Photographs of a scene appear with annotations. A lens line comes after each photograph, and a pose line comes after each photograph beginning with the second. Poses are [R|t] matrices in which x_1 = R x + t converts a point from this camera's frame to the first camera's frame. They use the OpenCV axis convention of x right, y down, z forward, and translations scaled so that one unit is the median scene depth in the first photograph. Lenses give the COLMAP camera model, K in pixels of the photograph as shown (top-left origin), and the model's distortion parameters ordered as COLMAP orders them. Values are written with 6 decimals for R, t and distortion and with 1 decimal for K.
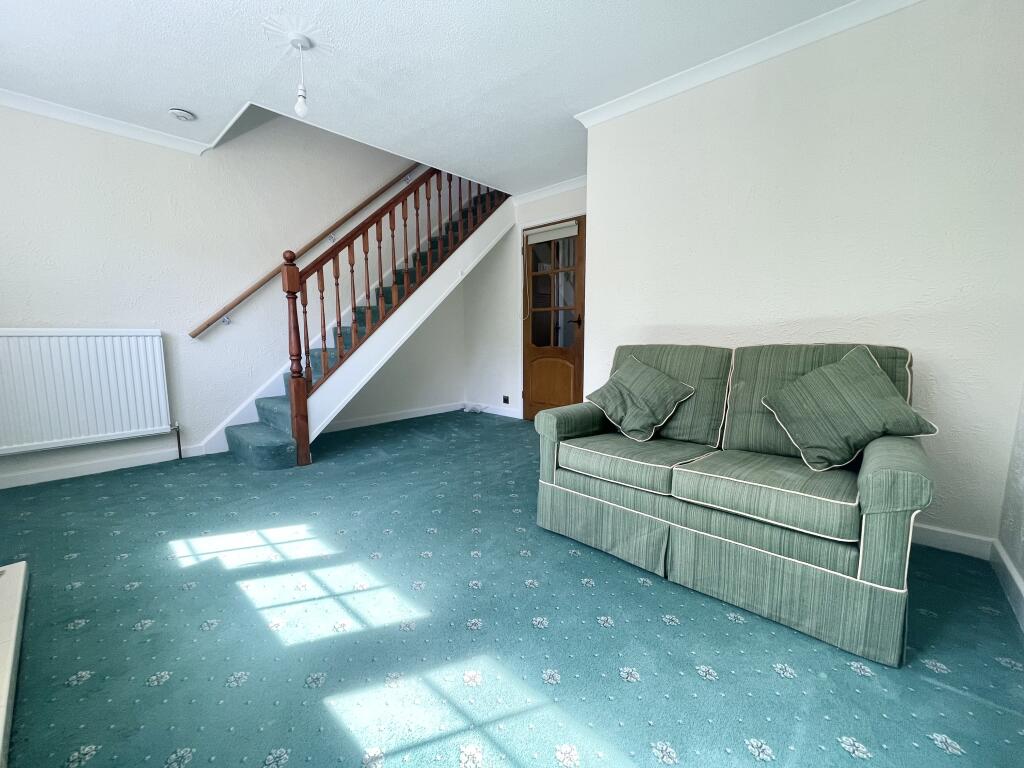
lens RADIAL K [[413.4, 0, 512.0], [0, 413.4, 384.0], [0, 0, 1]] dist [0.000292, -0.000159]
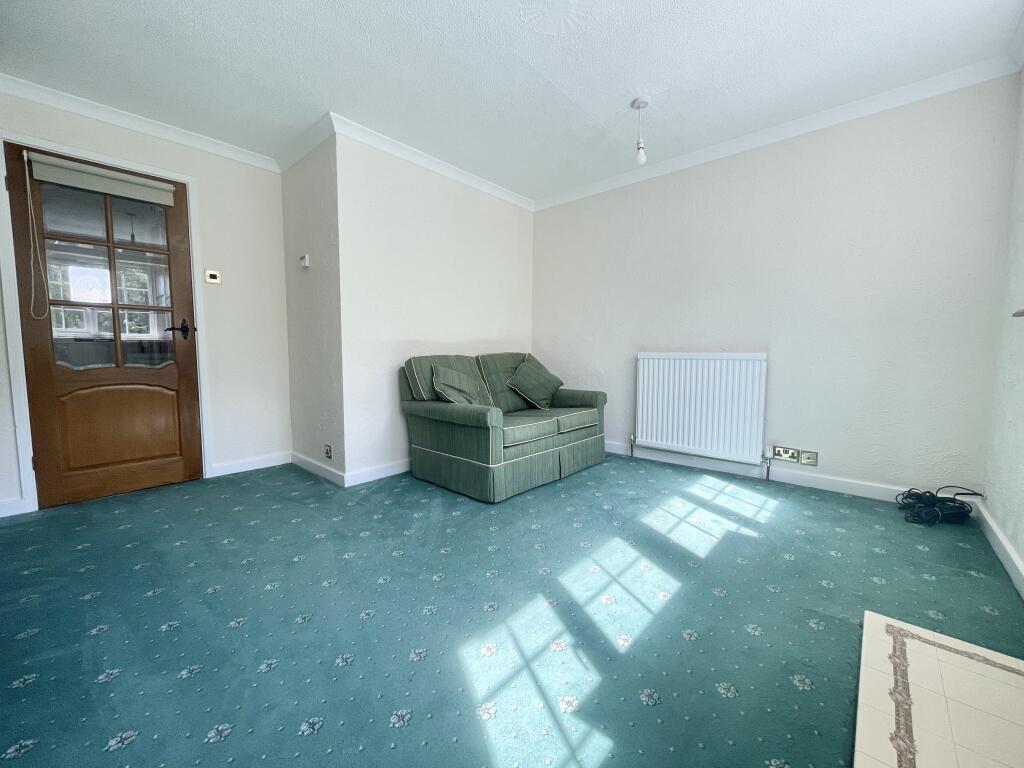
lens RADIAL K [[413.4, 0, 512.0], [0, 413.4, 384.0], [0, 0, 1]] dist [0.000292, -0.000159]
pose [[-0.010918, -0.076898, 0.996979, -1.078473], [0.121098, 0.989598, 0.077655, -0.088028], [-0.992581, 0.121580, -0.001492, 0.877778]]
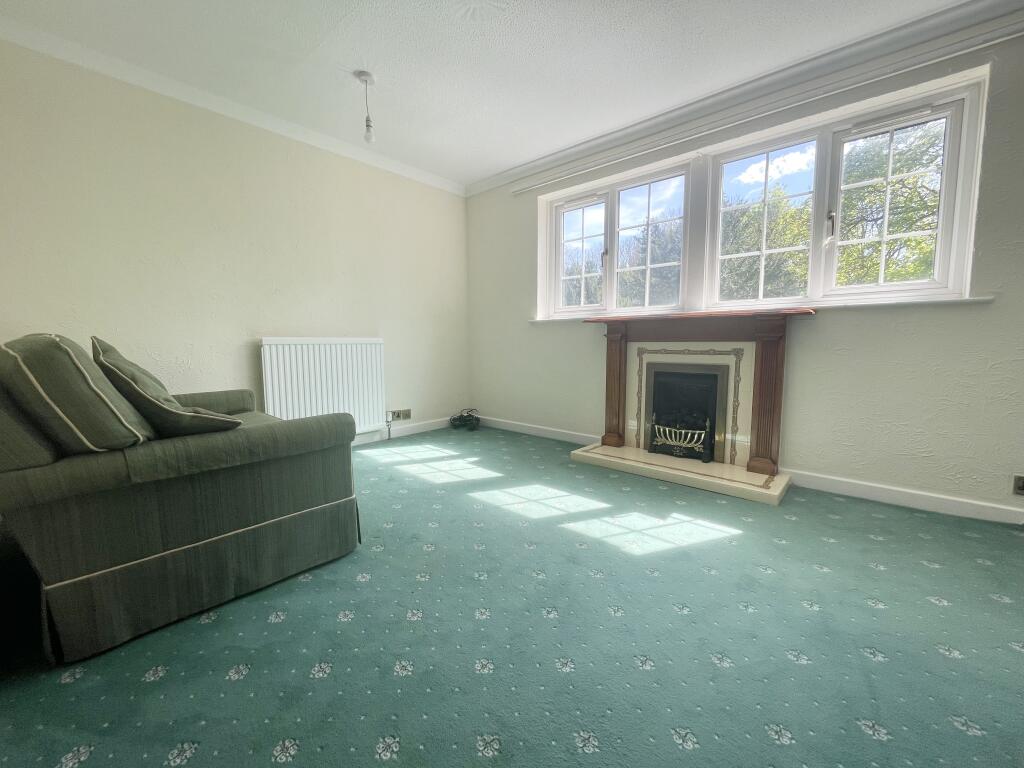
lens RADIAL K [[413.4, 0, 512.0], [0, 413.4, 384.0], [0, 0, 1]] dist [0.000292, -0.000159]
pose [[-0.999799, 0.010436, -0.017104, -0.241348], [0.006356, 0.974757, 0.223176, -0.170052], [0.019001, 0.223023, -0.974628, 1.712390]]
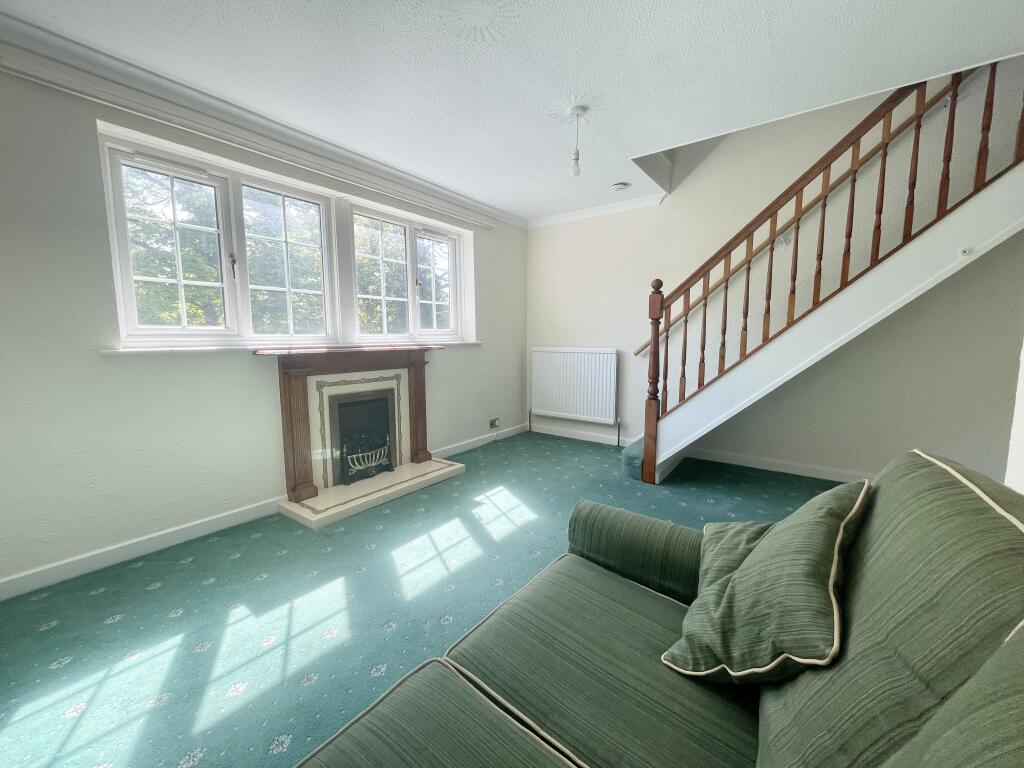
lens RADIAL K [[413.7, 0, 512.0], [0, 413.7, 384.0], [0, 0, 1]] dist [-0.007723, -0.000206]
pose [[0.107027, 0.120401, -0.986939, 0.664867], [-0.118450, 0.987115, 0.107577, -0.175728], [0.987175, 0.105390, 0.119910, 0.735989]]
